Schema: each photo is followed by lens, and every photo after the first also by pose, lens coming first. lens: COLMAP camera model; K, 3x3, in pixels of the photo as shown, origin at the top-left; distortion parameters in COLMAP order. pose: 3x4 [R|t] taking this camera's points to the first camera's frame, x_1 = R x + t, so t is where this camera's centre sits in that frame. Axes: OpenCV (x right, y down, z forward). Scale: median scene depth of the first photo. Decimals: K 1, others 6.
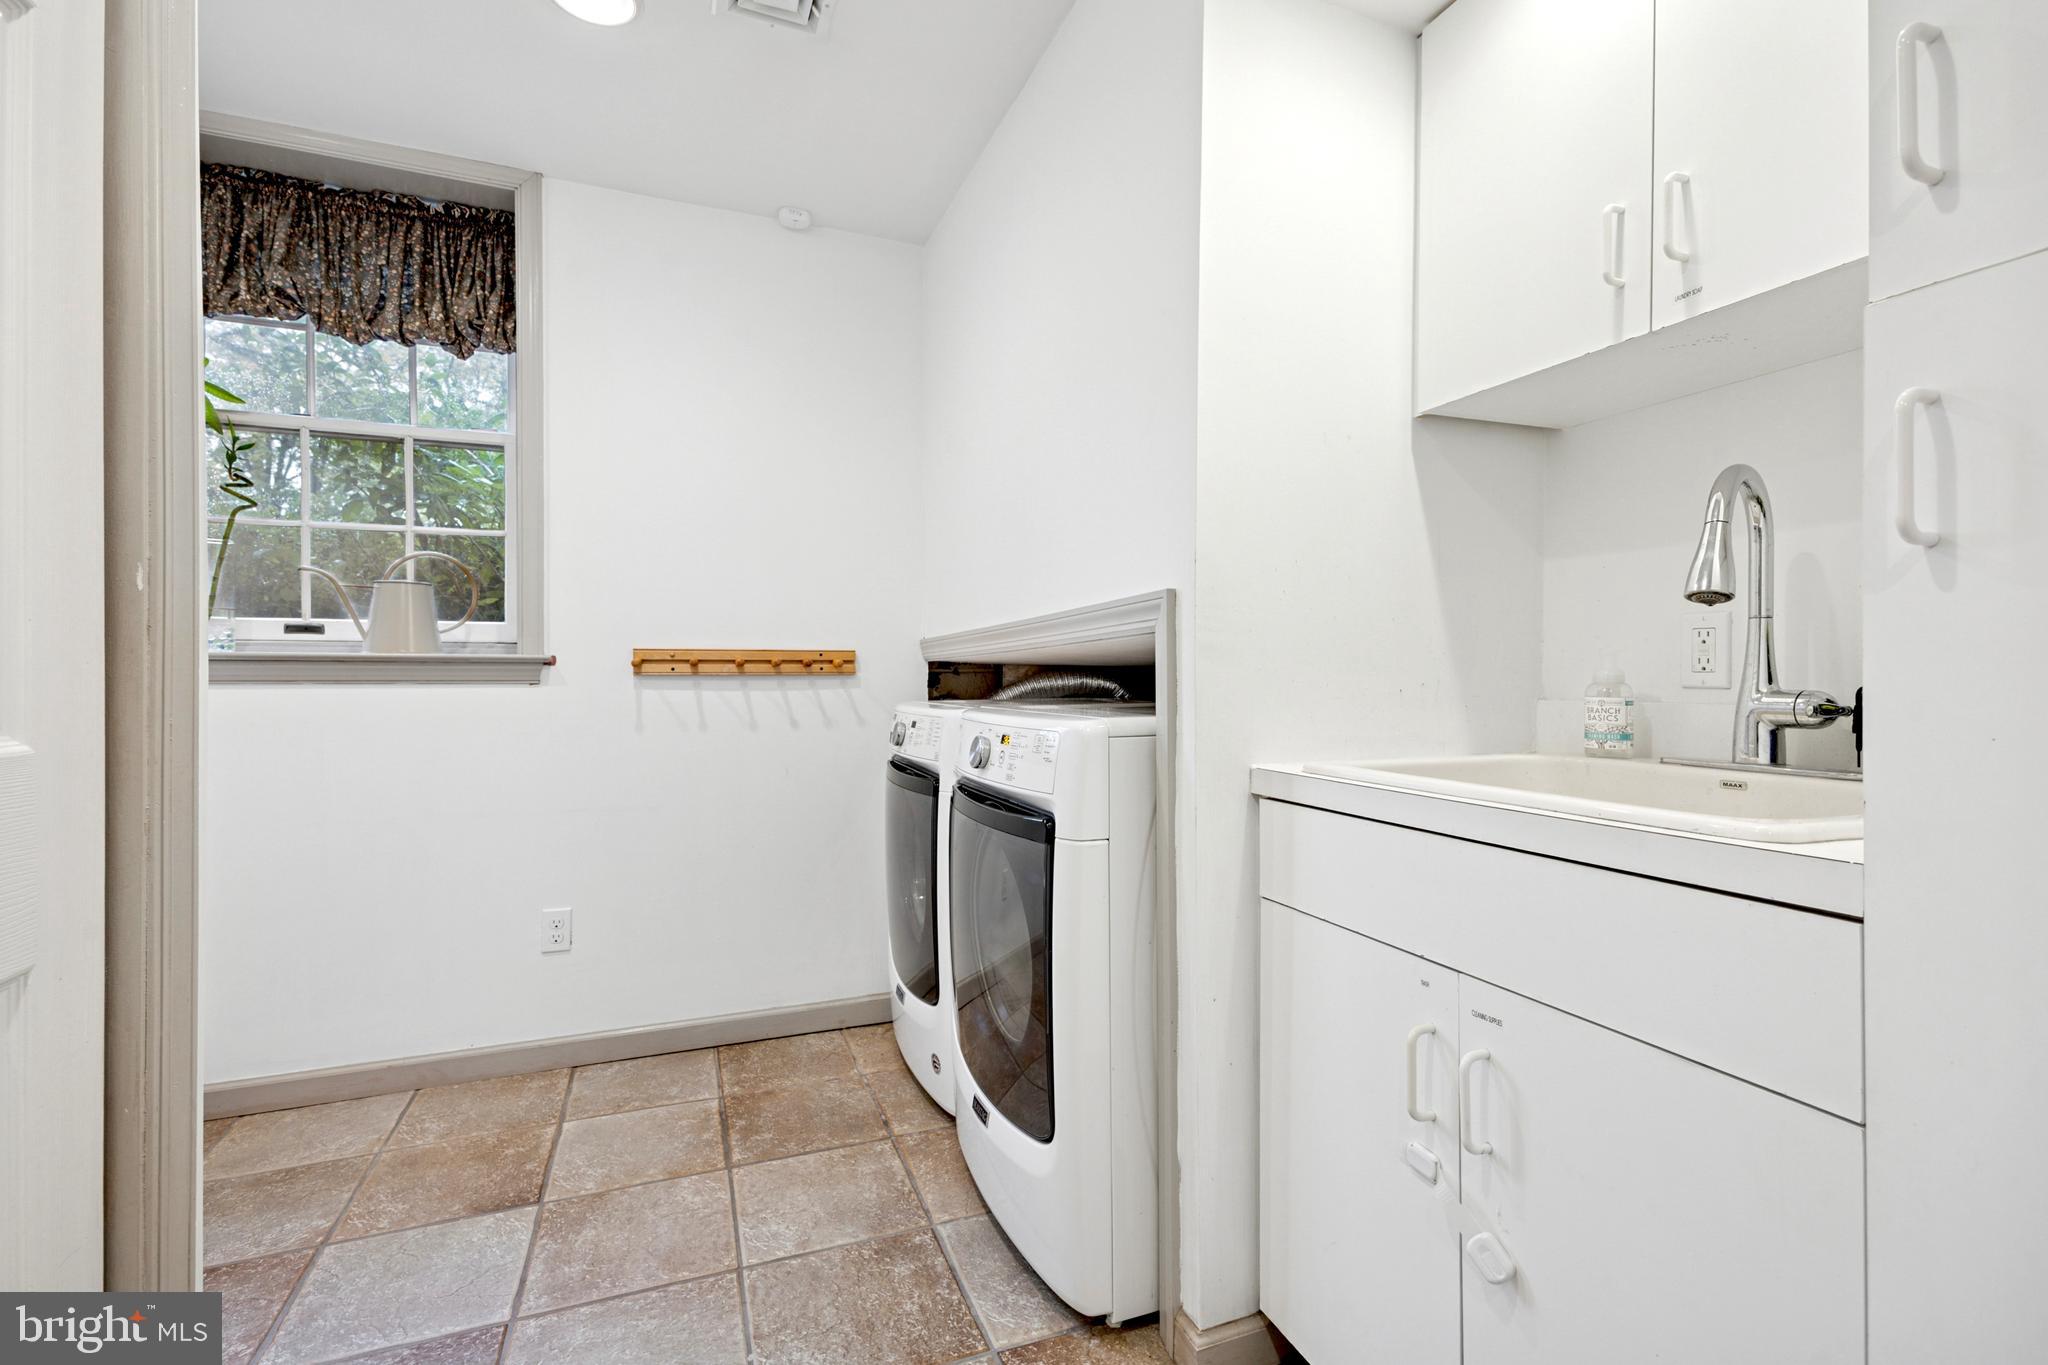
lens RADIAL K [[936.0, 0, 1026.2], [0, 936.0, 678.4], [0, 0, 1]] dist [0.000191, -0.000034]
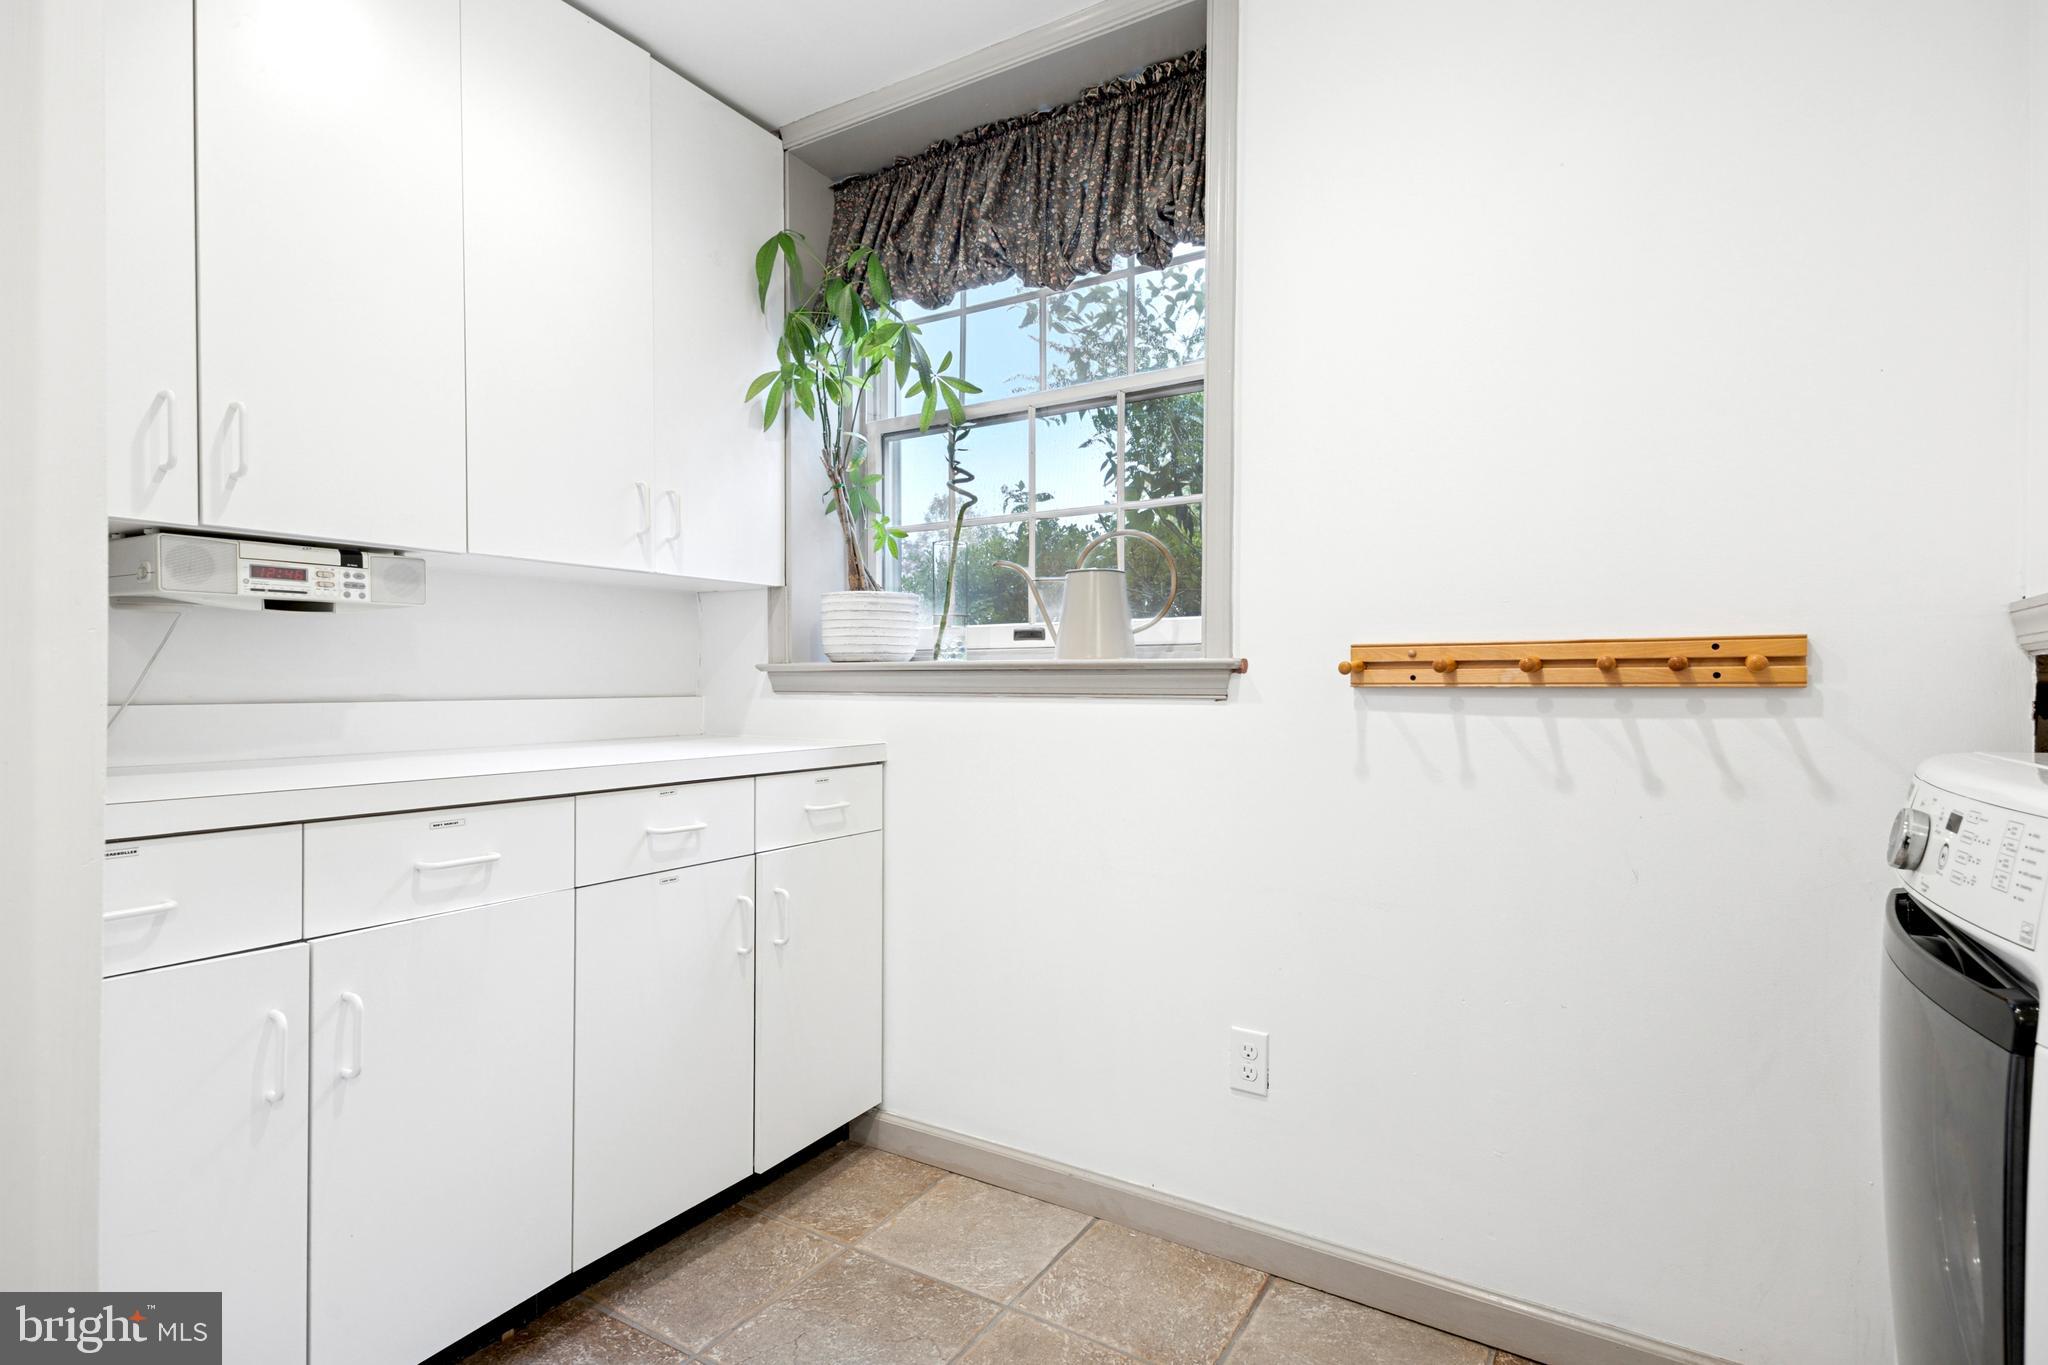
lens RADIAL K [[1010.6, 0, 1017.9], [0, 1010.6, 693.3], [0, 0, 1]] dist [0.035753, -0.001564]
pose [[0.604972, 0.007256, -0.796214, -0.015011], [-0.003483, 0.999973, 0.006467, -0.003393], [0.796239, -0.001139, 0.604981, 0.415103]]
